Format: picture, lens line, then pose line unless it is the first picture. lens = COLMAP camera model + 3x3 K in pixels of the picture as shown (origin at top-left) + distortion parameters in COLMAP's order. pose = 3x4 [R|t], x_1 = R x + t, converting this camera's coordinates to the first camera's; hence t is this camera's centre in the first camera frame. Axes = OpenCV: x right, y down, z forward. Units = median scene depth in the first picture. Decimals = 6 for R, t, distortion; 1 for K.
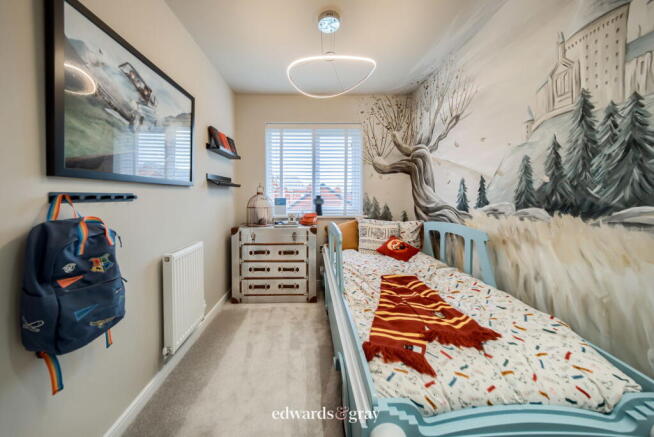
lens RADIAL K [[235.1, 0, 320.6], [0, 235.1, 194.6], [0, 0, 1]] dist [-0.008862, -0.000033]
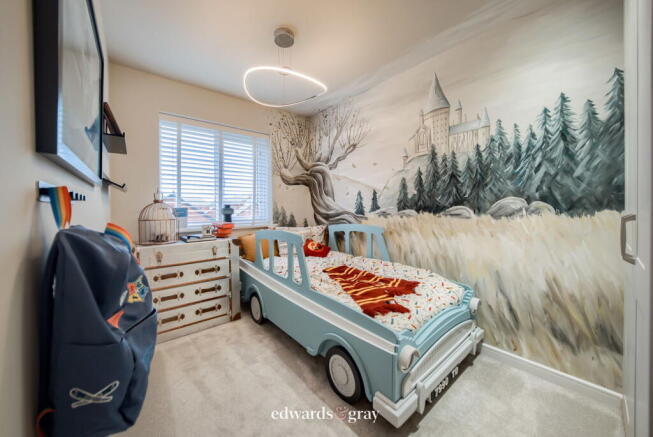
lens RADIAL K [[234.8, 0, 338.6], [0, 234.8, 205.1], [0, 0, 1]] dist [-0.000414, -0.000047]
pose [[0.763263, -0.003360, 0.646079, -0.406586], [0.010866, 0.999912, -0.007637, 0.024797], [-0.645997, 0.012849, 0.763232, 0.036164]]
